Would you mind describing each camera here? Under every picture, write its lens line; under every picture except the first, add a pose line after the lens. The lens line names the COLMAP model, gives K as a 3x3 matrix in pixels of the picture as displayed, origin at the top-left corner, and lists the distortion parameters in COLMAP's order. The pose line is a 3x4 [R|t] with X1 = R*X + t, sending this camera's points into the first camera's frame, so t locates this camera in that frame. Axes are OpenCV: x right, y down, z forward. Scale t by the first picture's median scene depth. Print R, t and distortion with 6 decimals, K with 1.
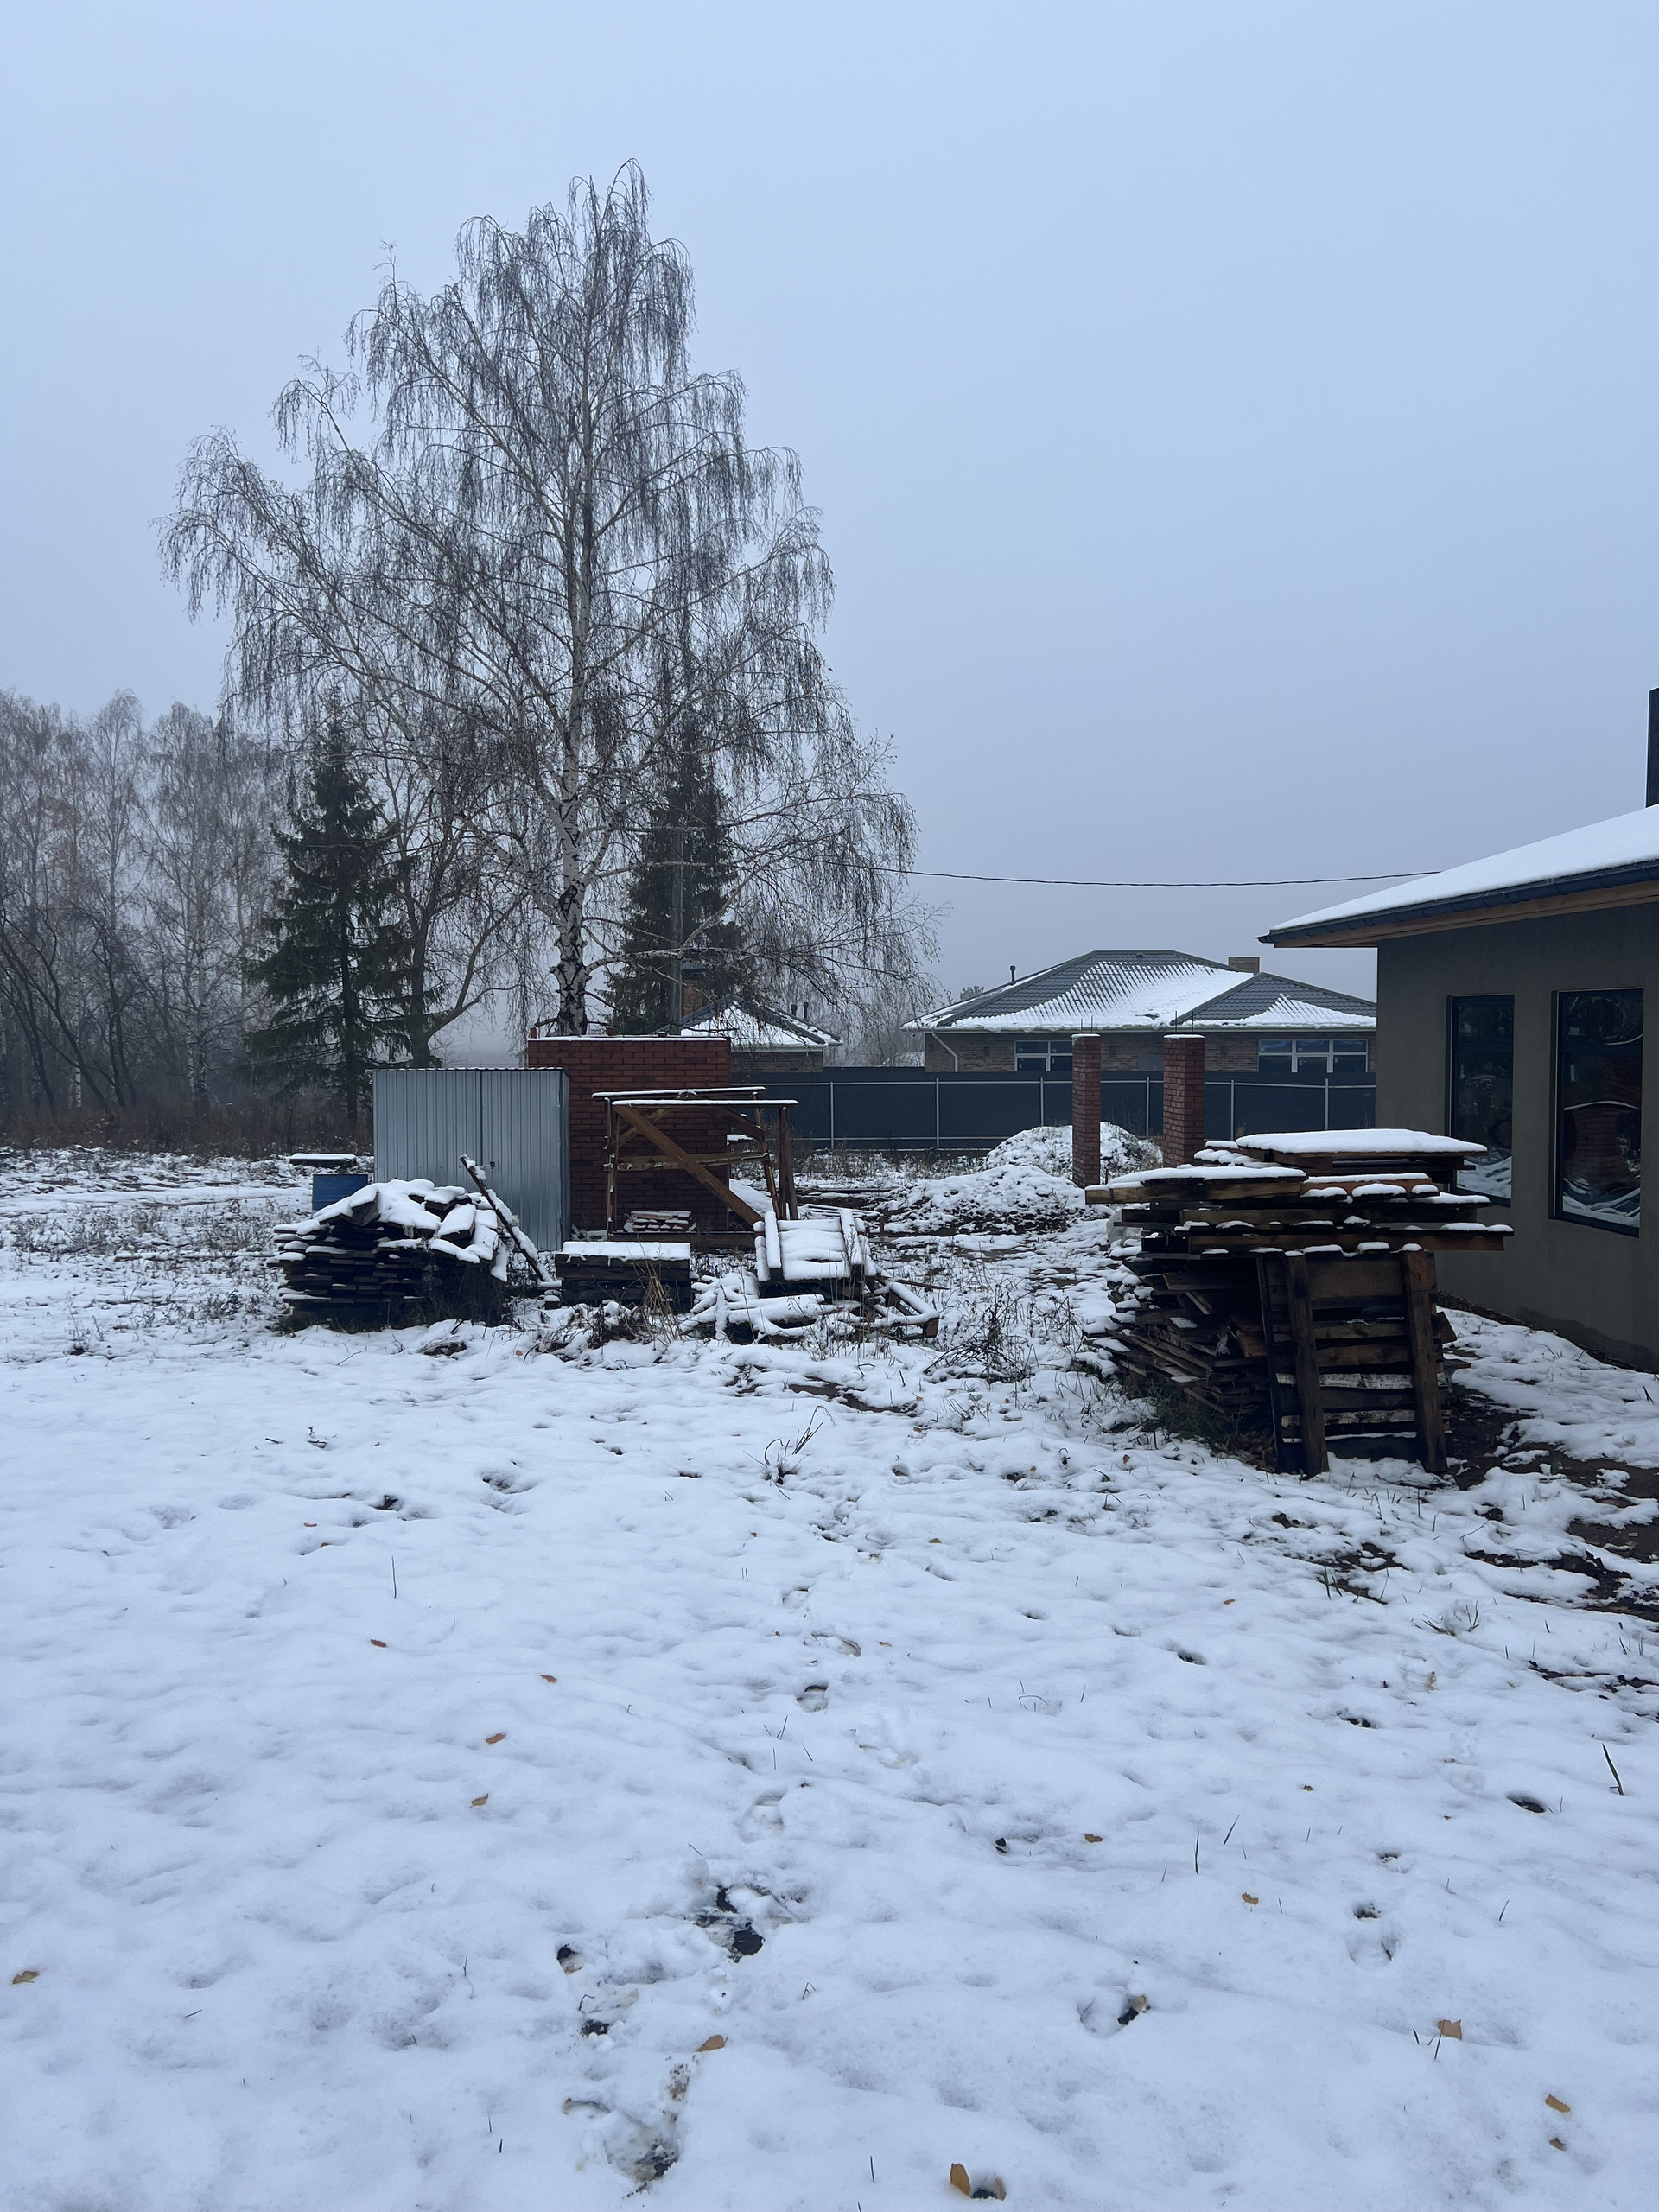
lens RADIAL K [[1650.0, 0, 832.0], [0, 1650.0, 1108.7], [0, 0, 1]] dist [0.049368, -0.049606]
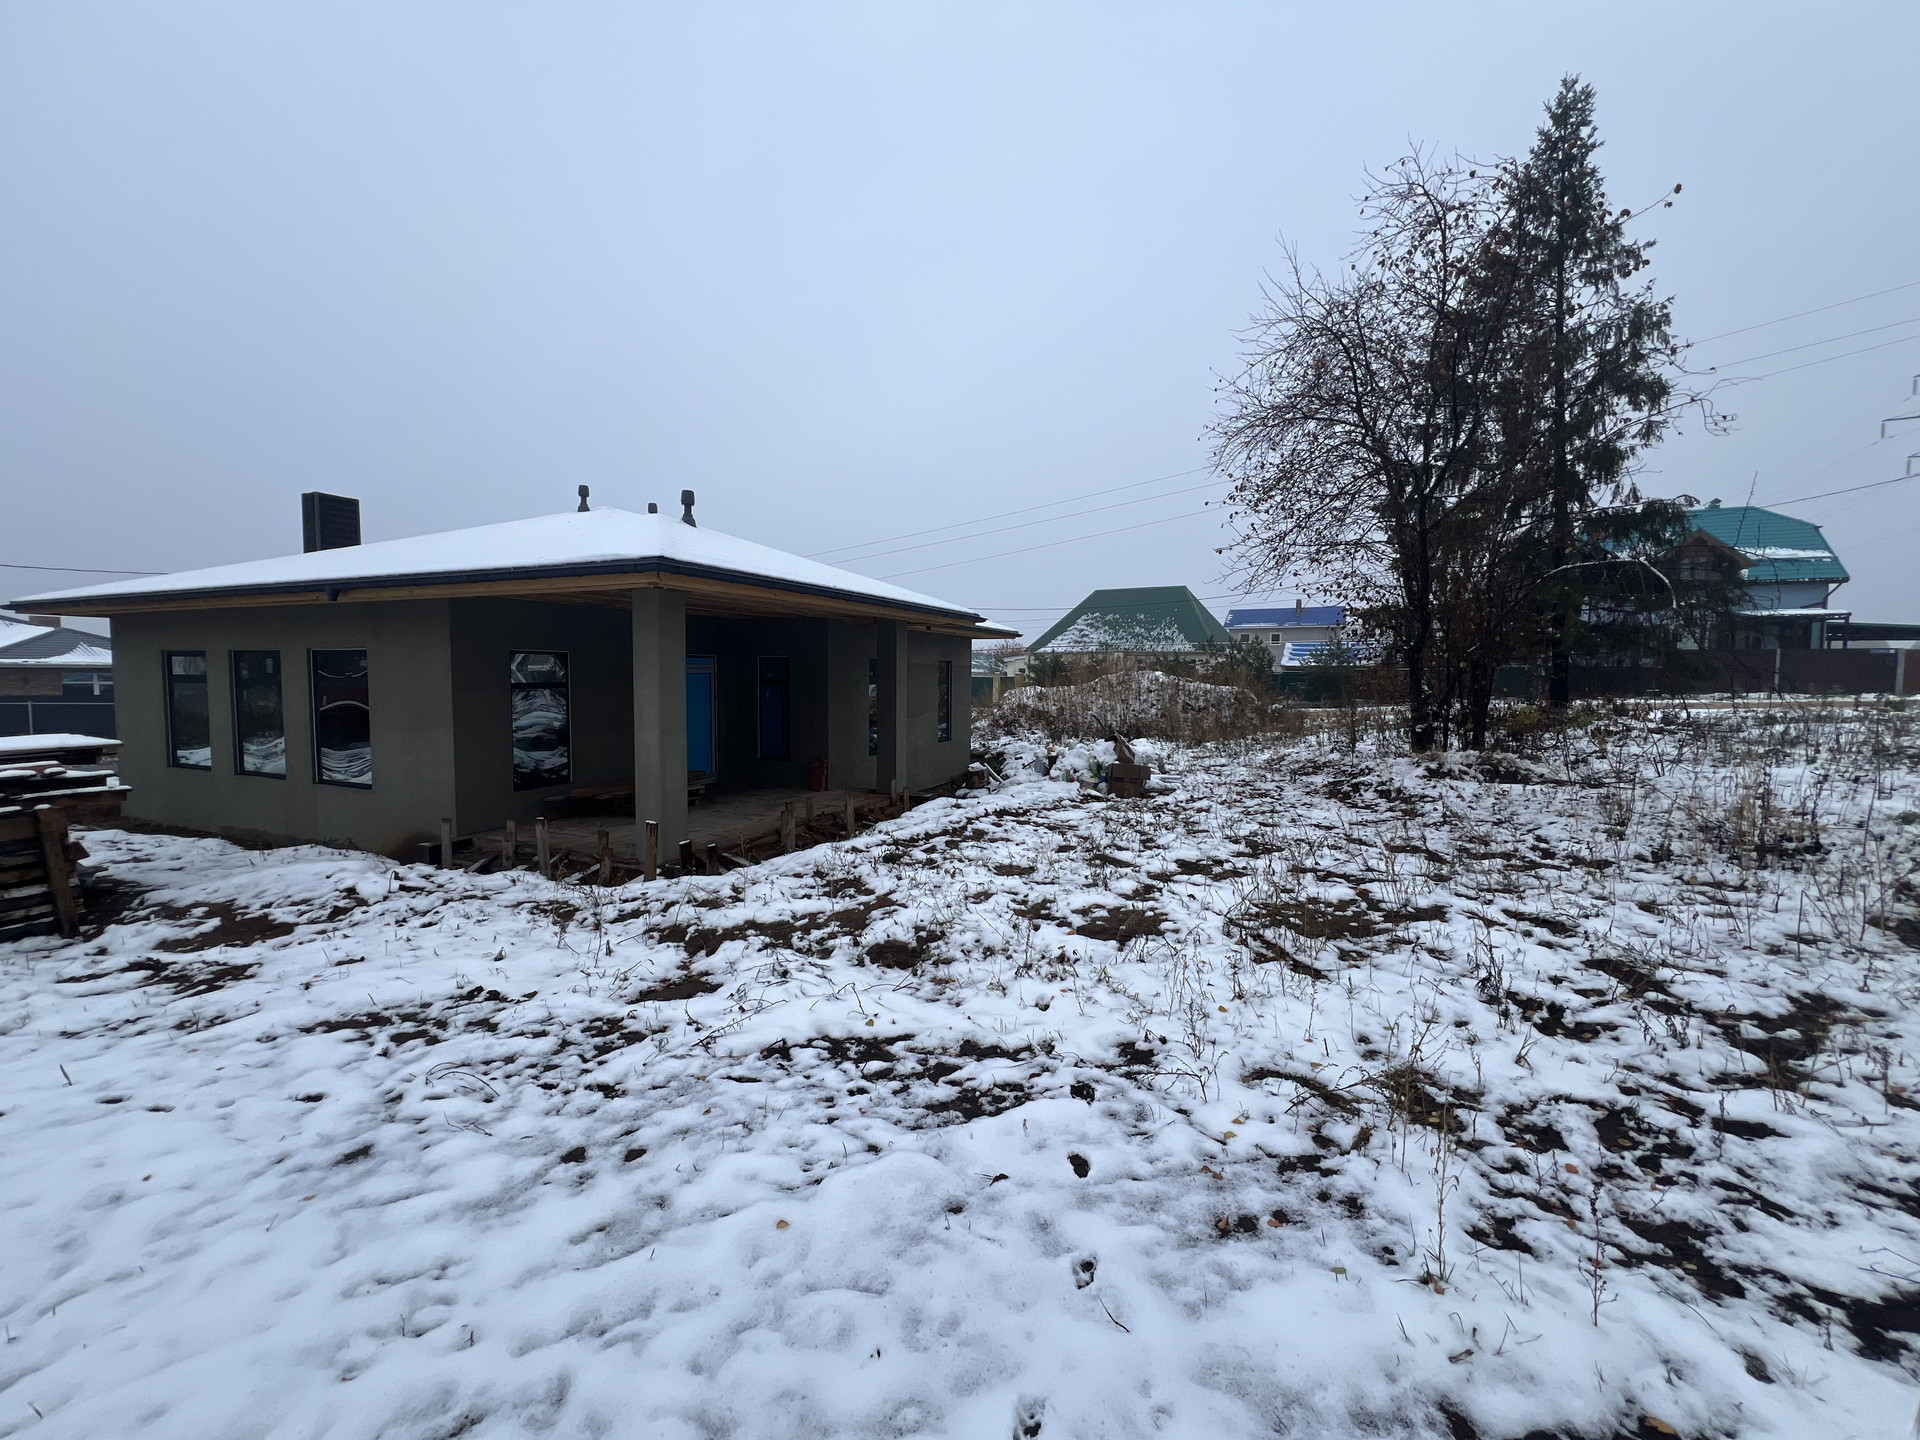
lens RADIAL K [[763.5, 0, 956.6], [0, 763.5, 716.1], [0, 0, 1]] dist [-0.002987, 0.001045]
pose [[0.451610, -0.048757, 0.890882, 0.091391], [0.035044, 0.998705, 0.036894, -0.001814], [-0.891527, 0.014559, 0.452734, -0.149098]]
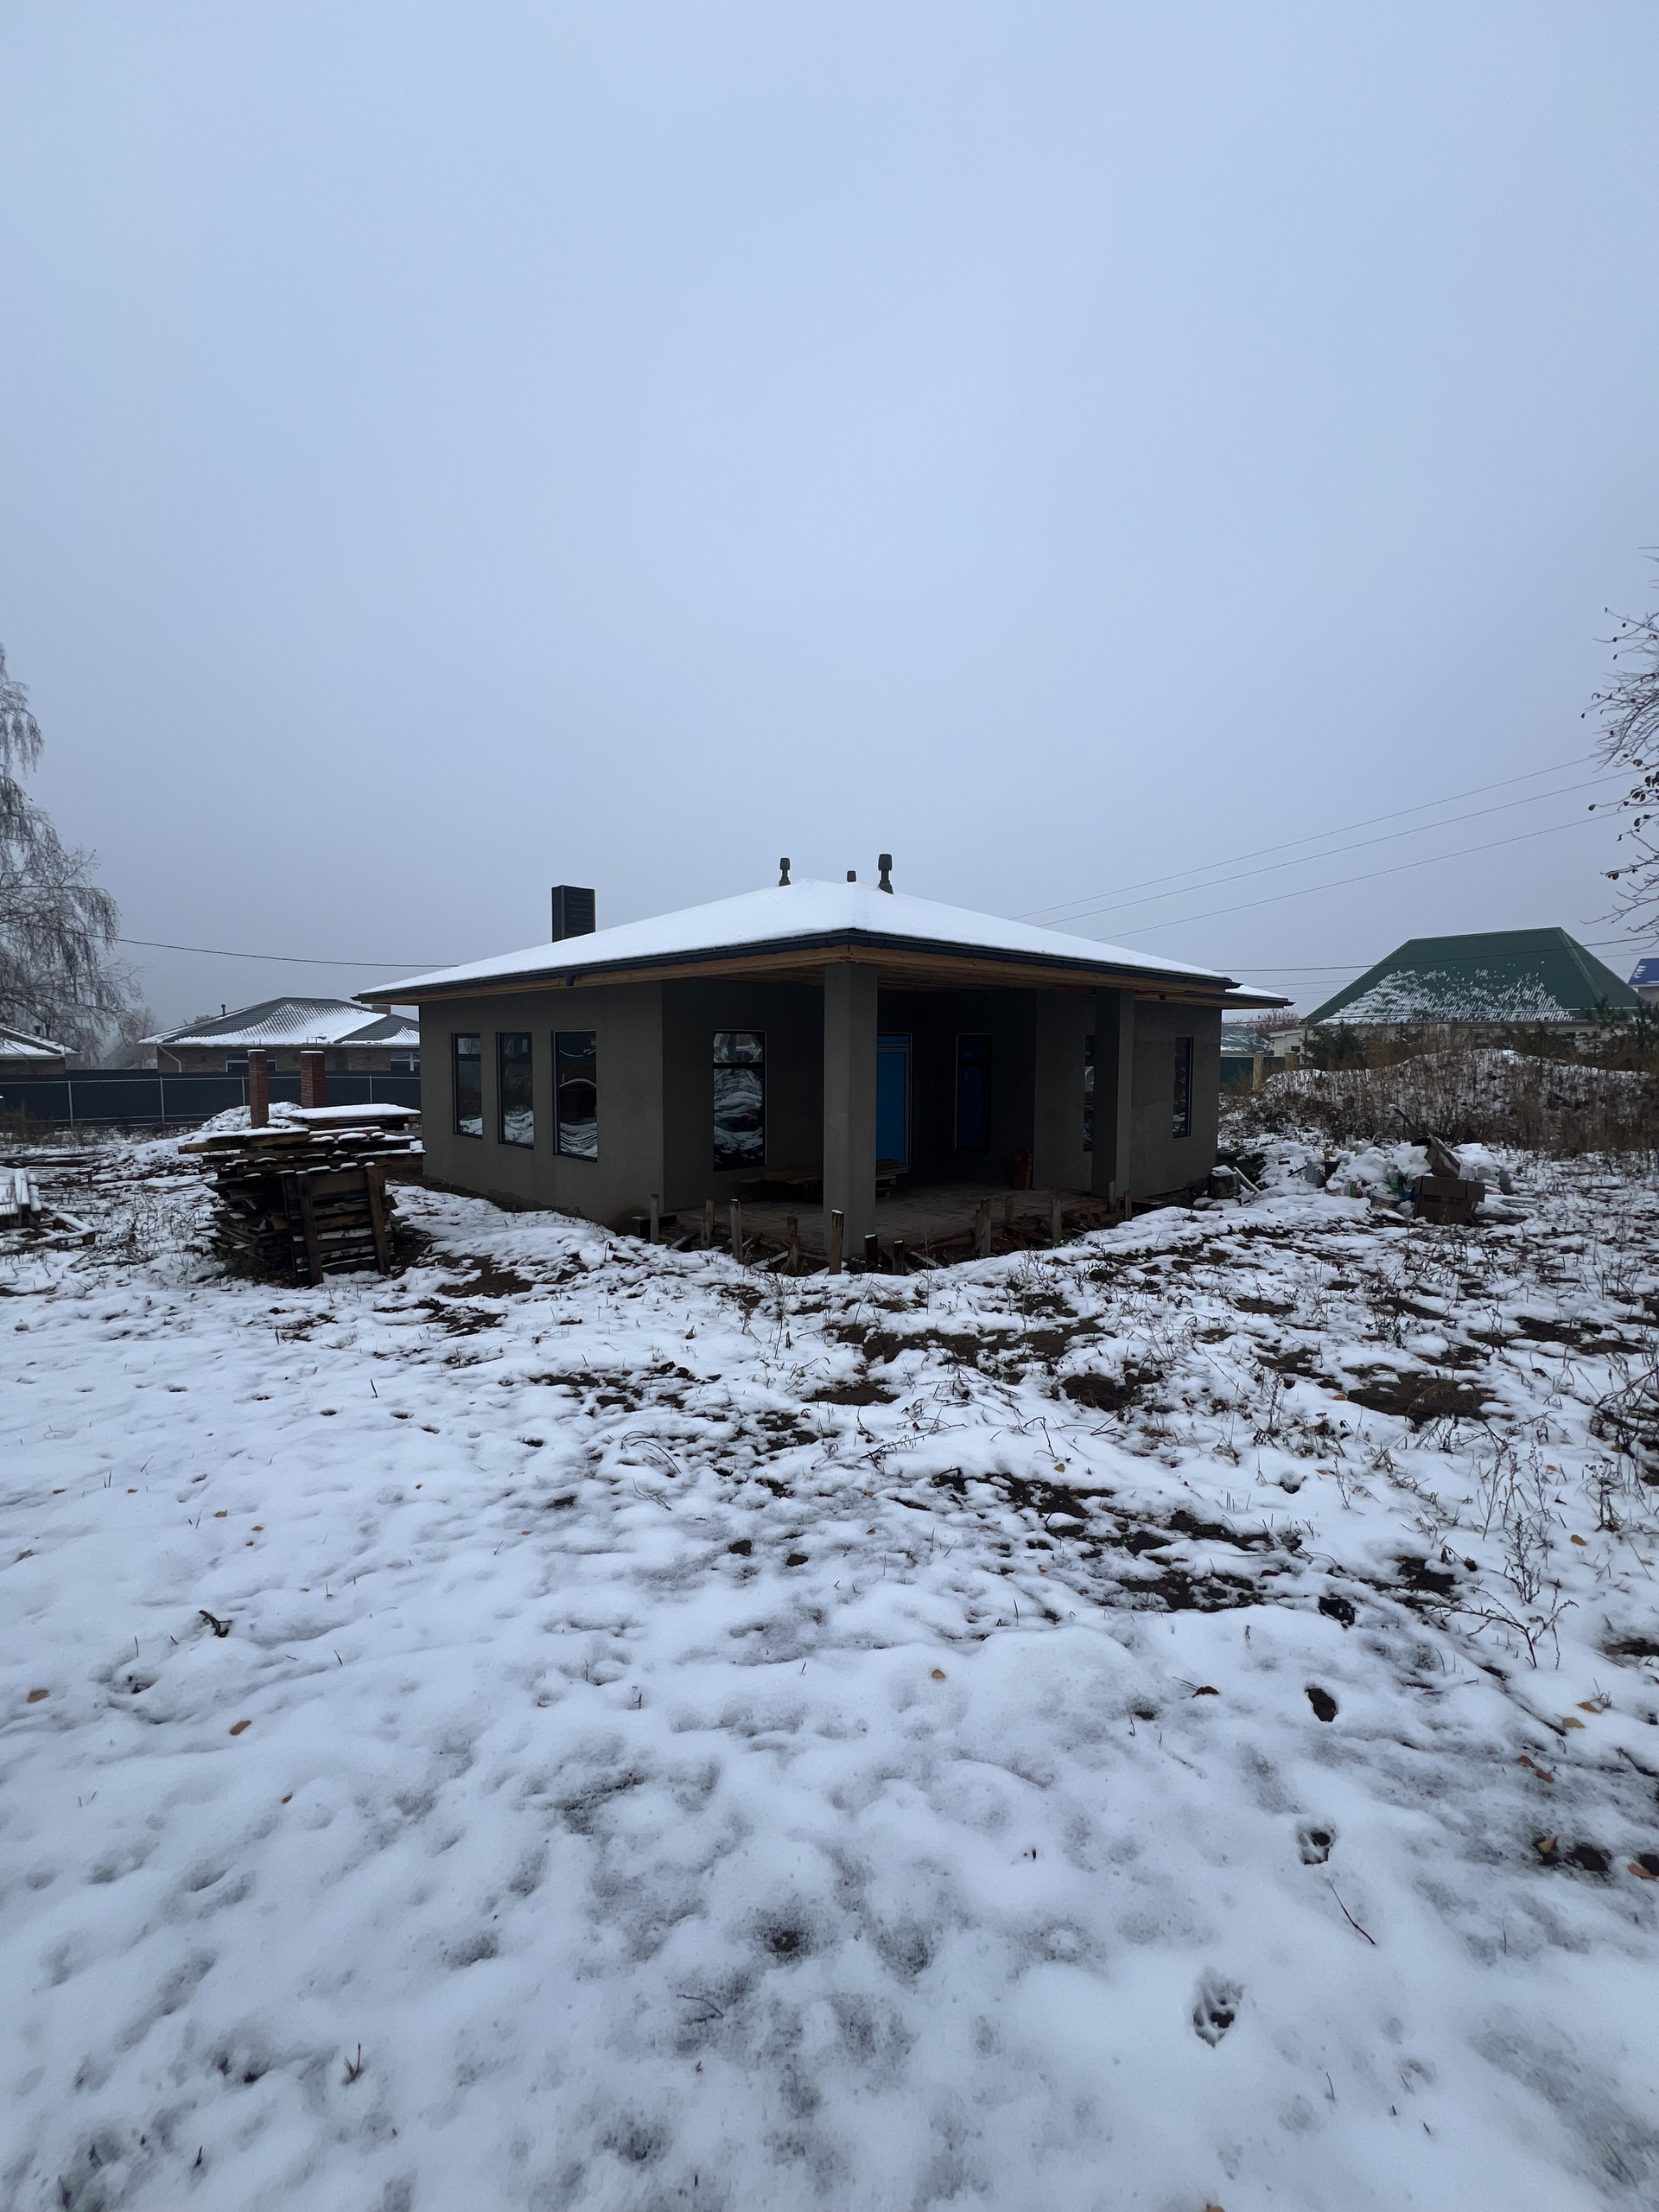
lens RADIAL K [[879.6, 0, 833.8], [0, 879.6, 1102.0], [0, 0, 1]] dist [-0.002987, 0.001045]
pose [[0.762880, -0.035568, 0.645561, 0.097720], [0.025137, 0.999362, 0.025356, -0.003019], [-0.646052, -0.003117, 0.763287, -0.160110]]
